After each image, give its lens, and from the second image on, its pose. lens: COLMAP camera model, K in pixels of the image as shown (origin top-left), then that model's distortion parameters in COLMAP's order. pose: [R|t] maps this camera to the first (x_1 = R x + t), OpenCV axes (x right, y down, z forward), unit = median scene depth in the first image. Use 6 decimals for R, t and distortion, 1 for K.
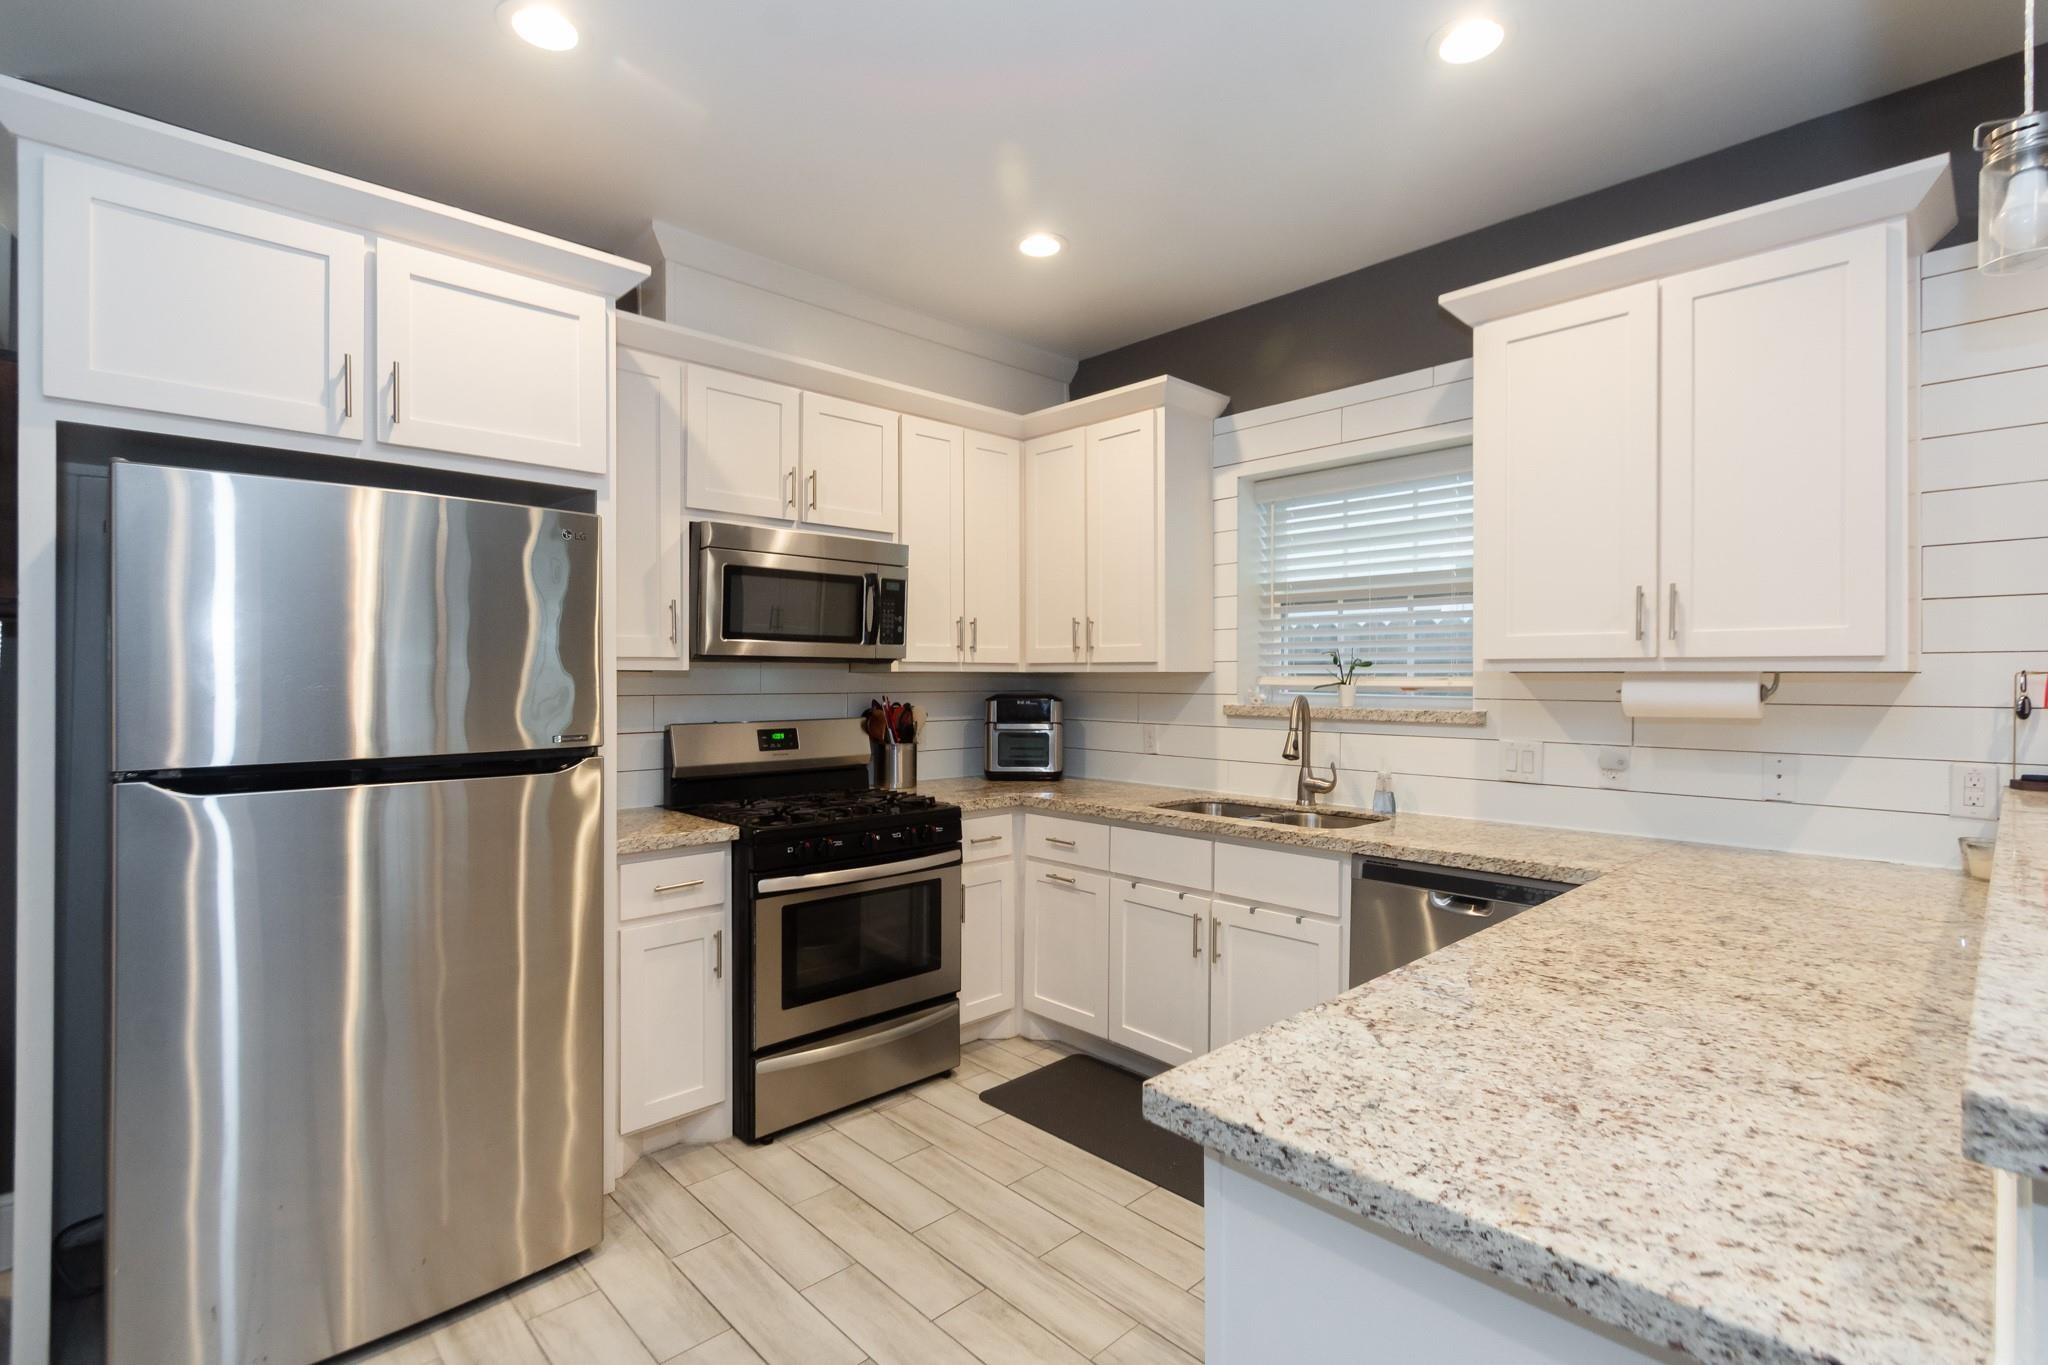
lens RADIAL K [[946.3, 0, 1121.8], [0, 946.3, 674.0], [0, 0, 1]] dist [0.000012, -0.003480]
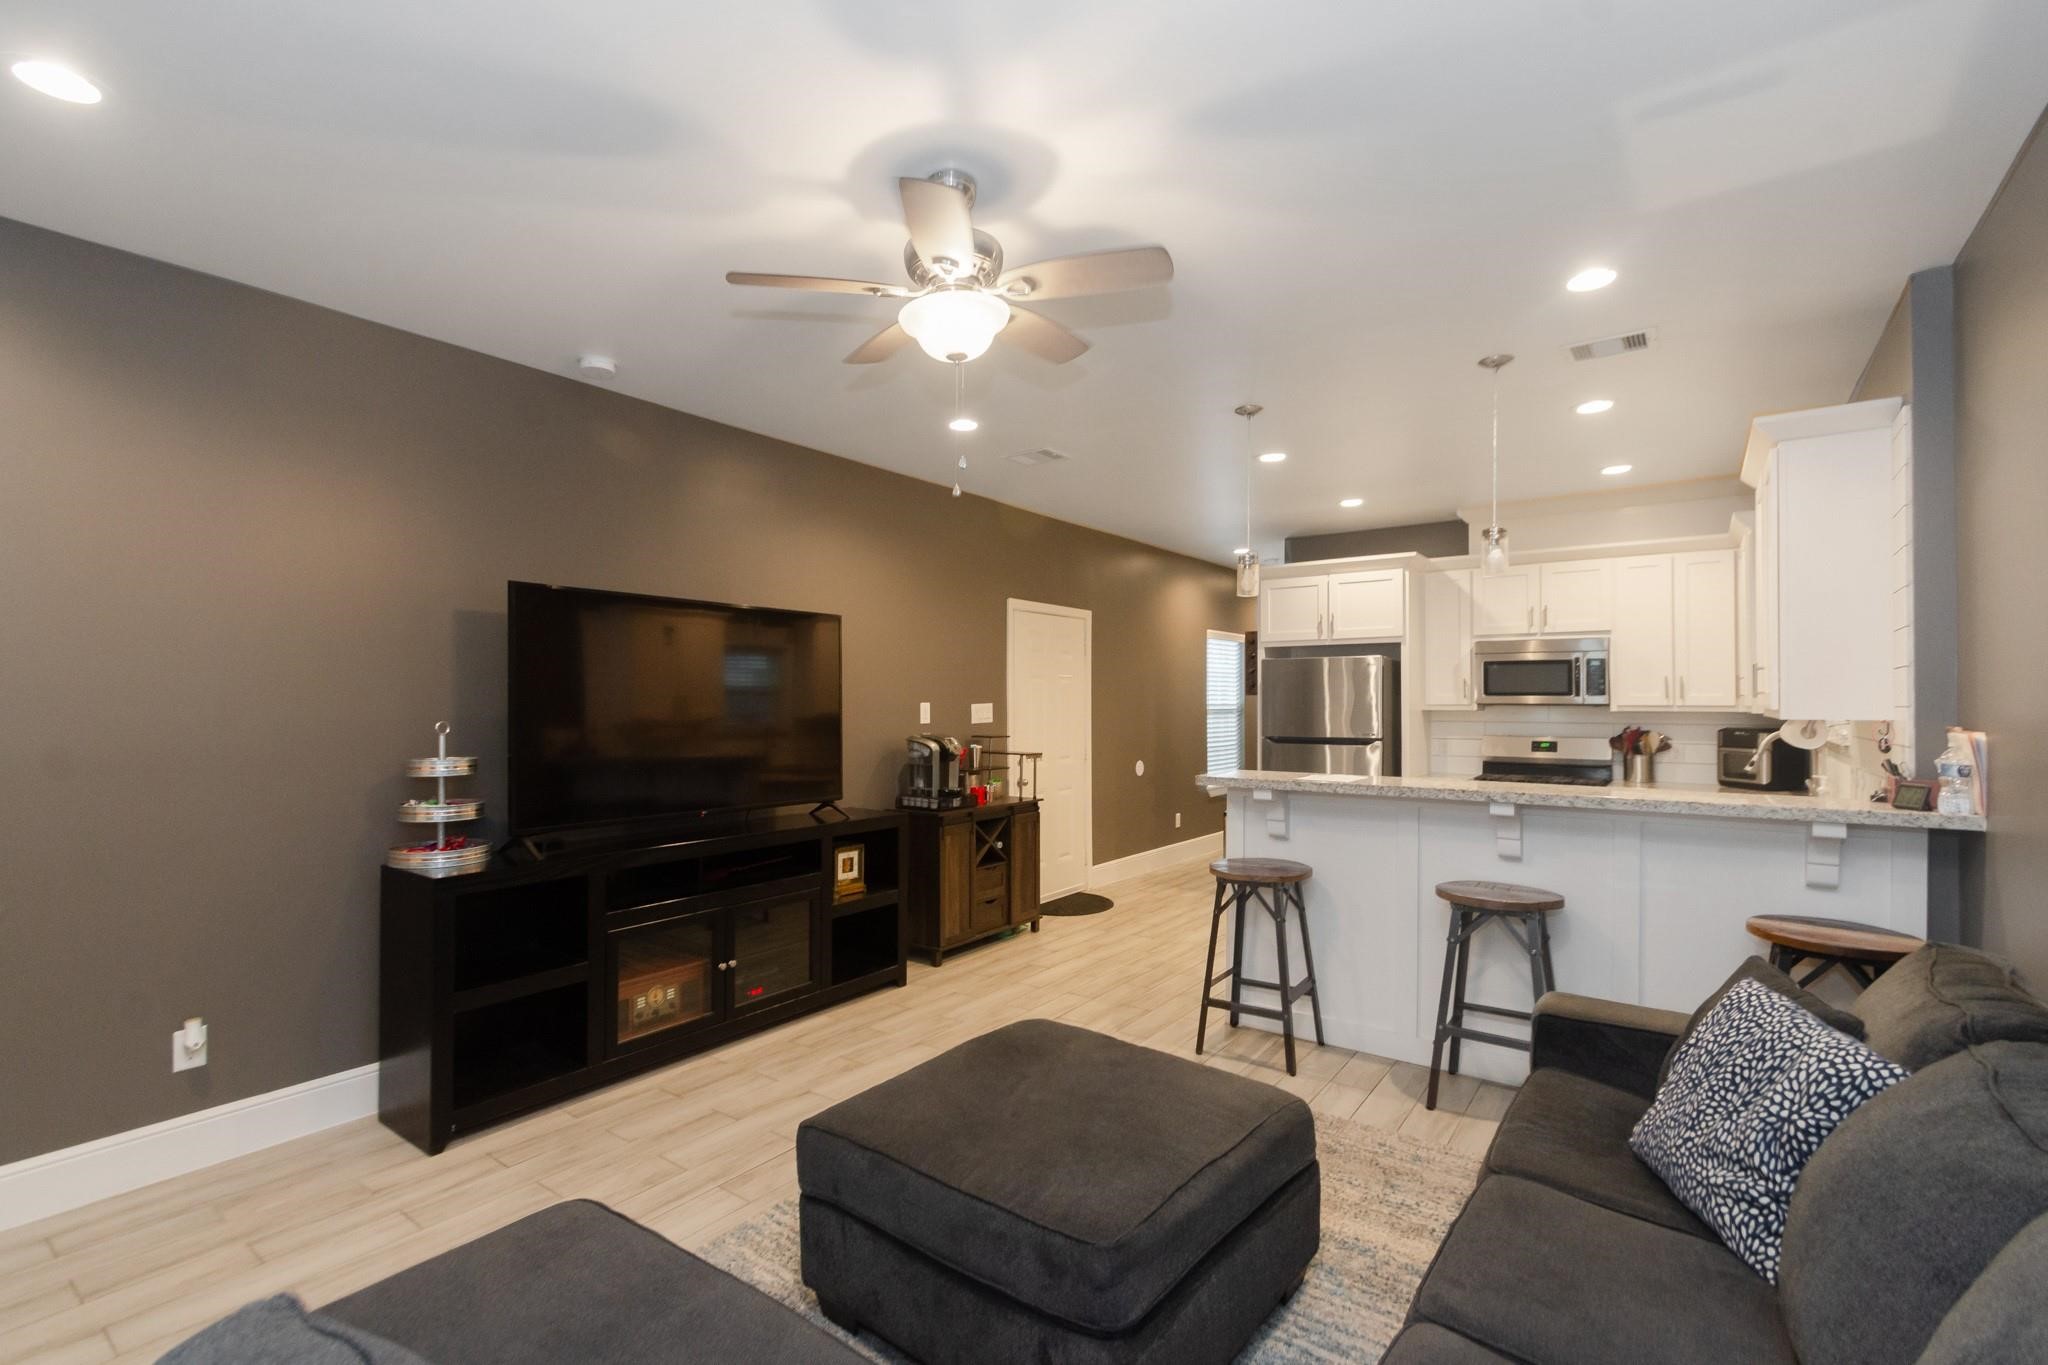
lens RADIAL K [[946.3, 0, 966.5], [0, 946.3, 690.1], [0, 0, 1]] dist [0.000012, -0.003480]
pose [[0.107278, -0.012610, -0.994149, 1.595653], [0.000328, 0.999920, -0.012648, -0.023396], [0.994229, 0.001031, 0.107274, -0.398302]]
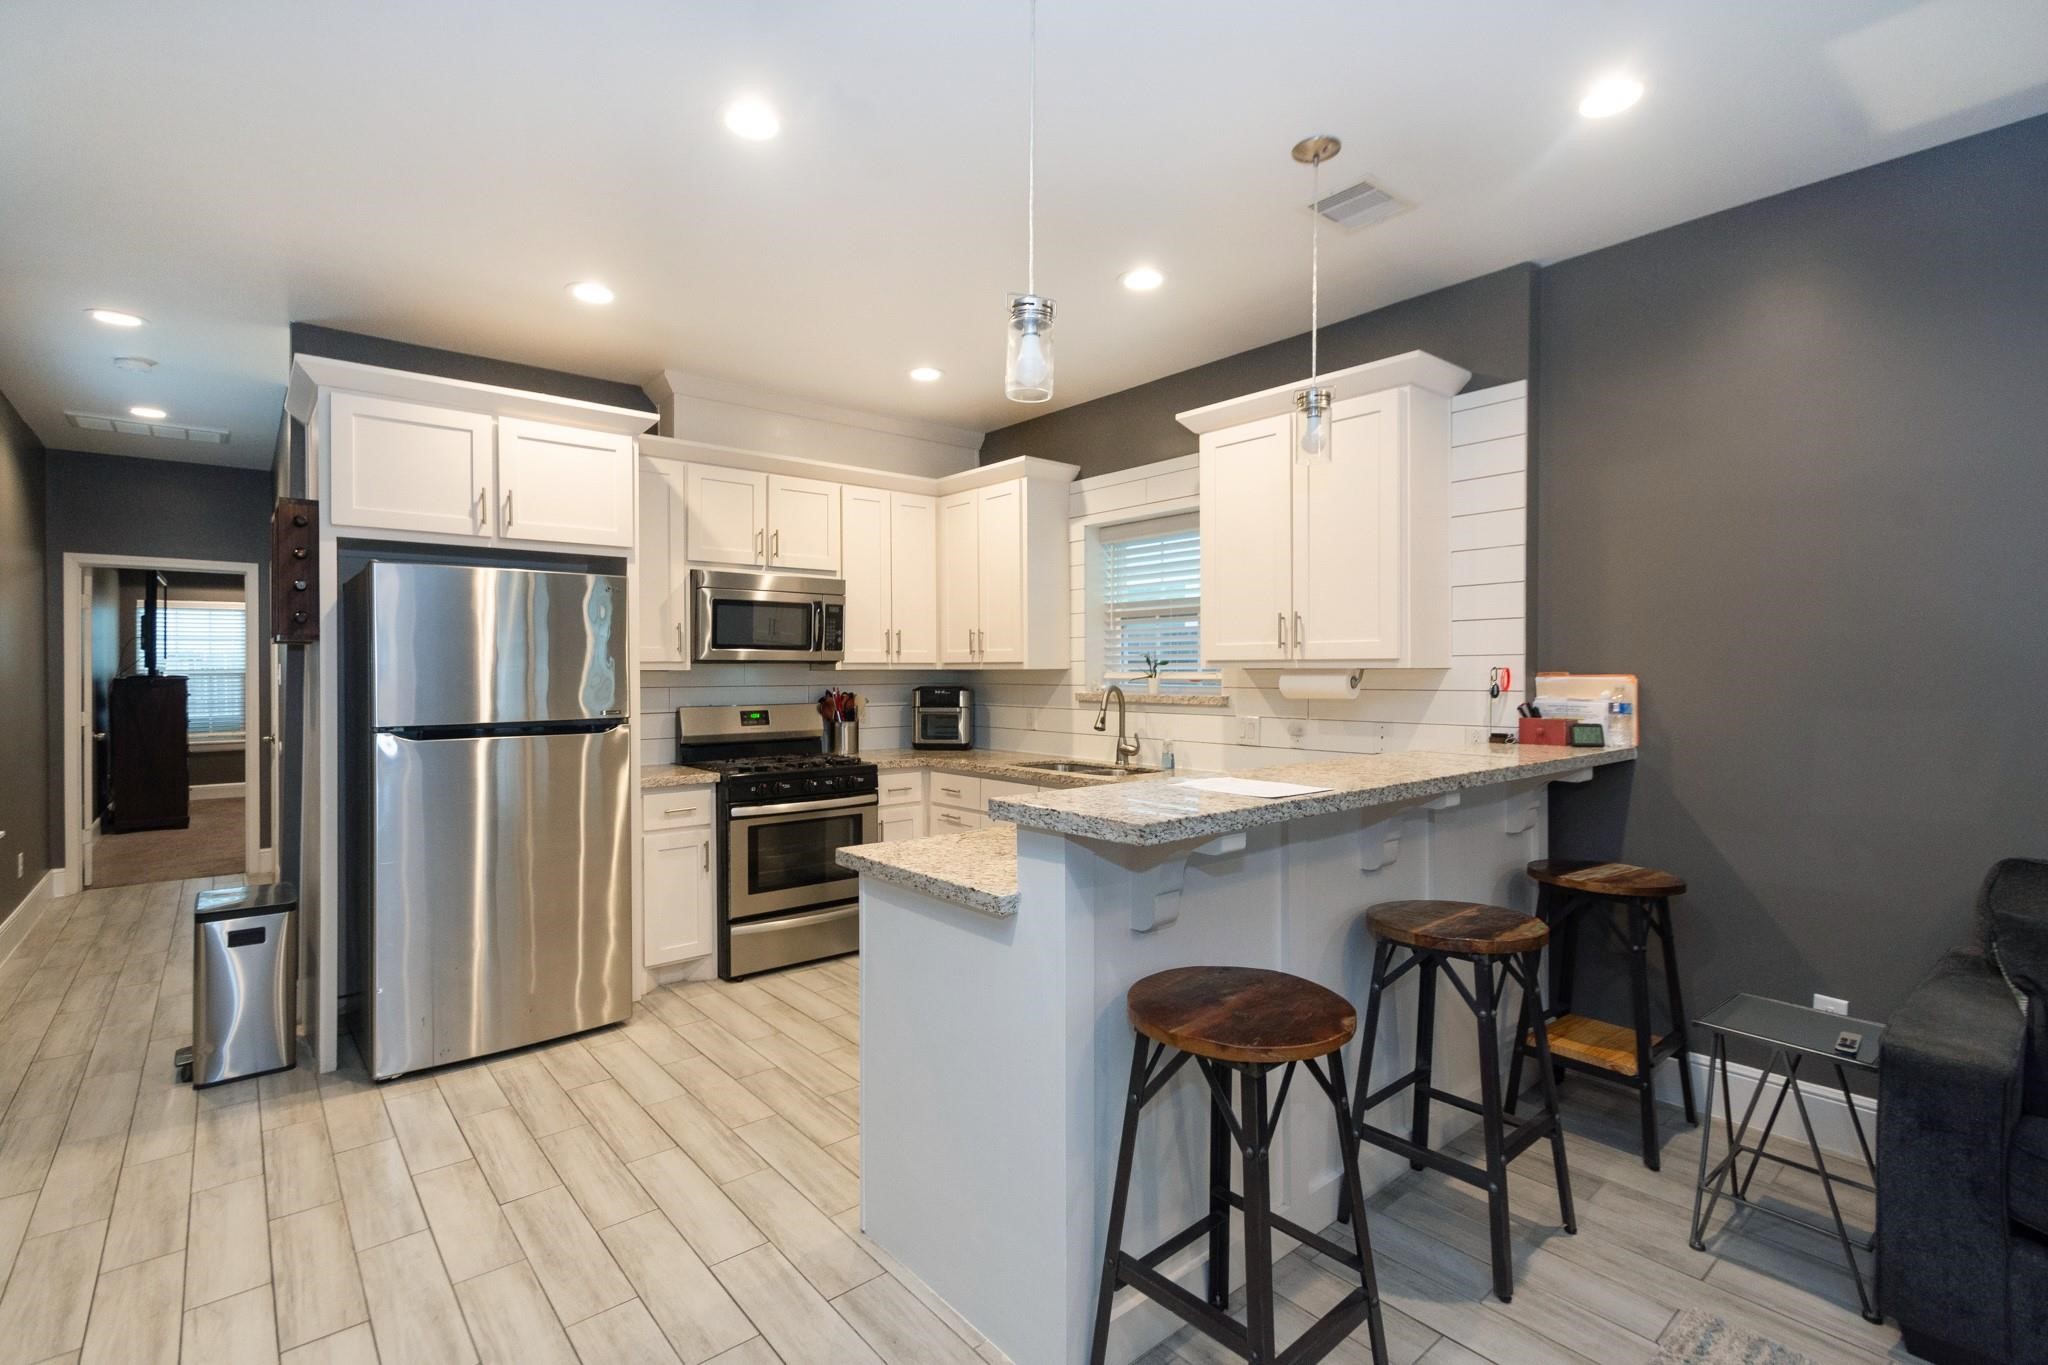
lens RADIAL K [[946.3, 0, 1086.8], [0, 946.3, 669.4], [0, 0, 1]] dist [0.000012, -0.003480]
pose [[0.997197, -0.005108, -0.074642, 0.278162], [0.005285, 0.999984, 0.002163, -0.005067], [0.074630, -0.002551, 0.997208, -0.440827]]
